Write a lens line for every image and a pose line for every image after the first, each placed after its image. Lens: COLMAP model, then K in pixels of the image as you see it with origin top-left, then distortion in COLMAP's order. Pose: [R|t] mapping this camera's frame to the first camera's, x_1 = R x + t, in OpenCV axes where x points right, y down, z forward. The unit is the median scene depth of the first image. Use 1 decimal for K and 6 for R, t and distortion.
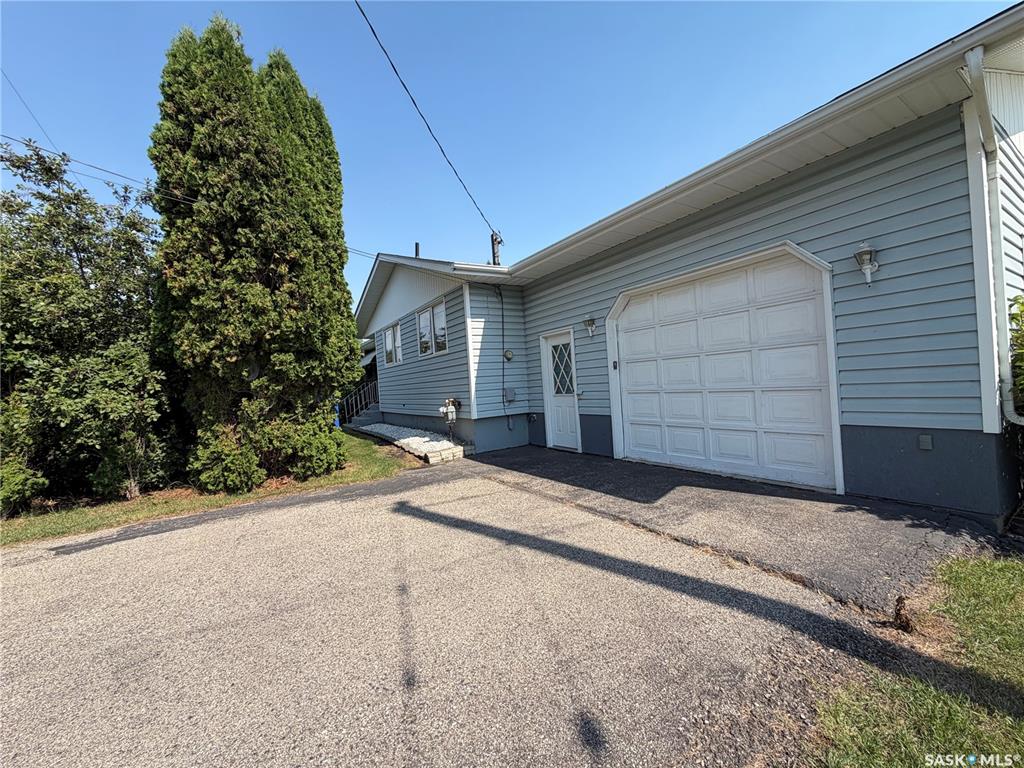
lens RADIAL K [[411.3, 0, 513.2], [0, 411.3, 384.4], [0, 0, 1]] dist [0.000841, 0.000122]
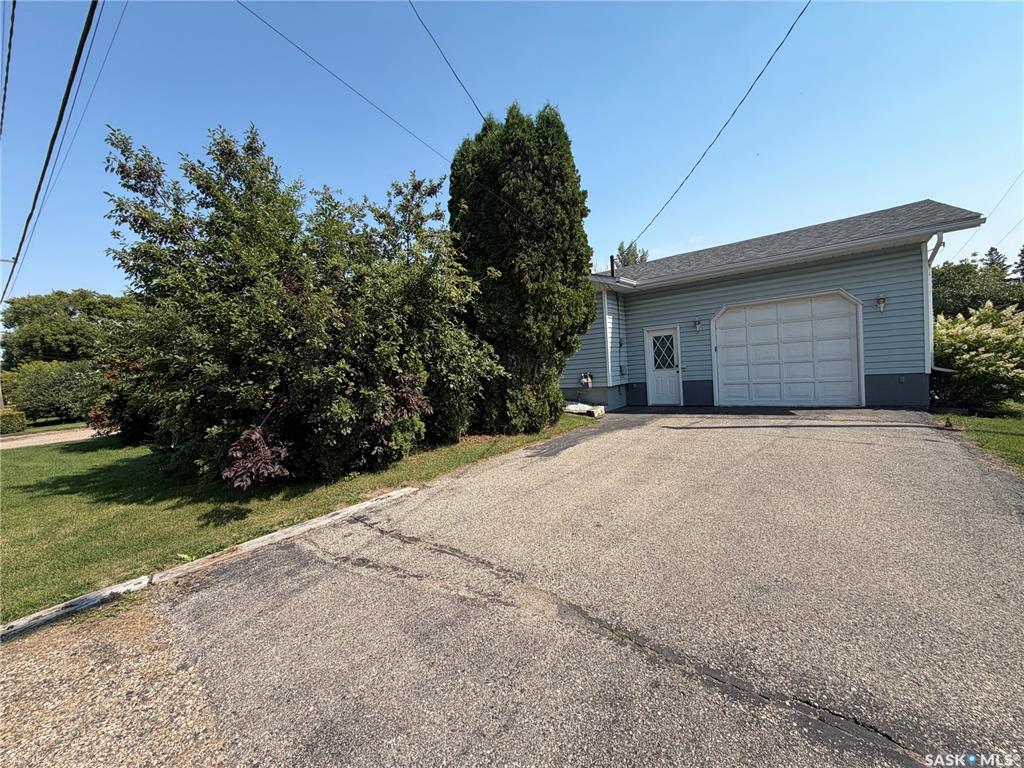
lens RADIAL K [[411.3, 0, 513.2], [0, 411.3, 384.4], [0, 0, 1]] dist [0.000841, 0.000122]
pose [[0.941114, -0.010099, 0.337939, -1.065603], [0.005968, 0.999894, 0.013261, 0.067653], [-0.338037, -0.010463, 0.941075, -0.271660]]
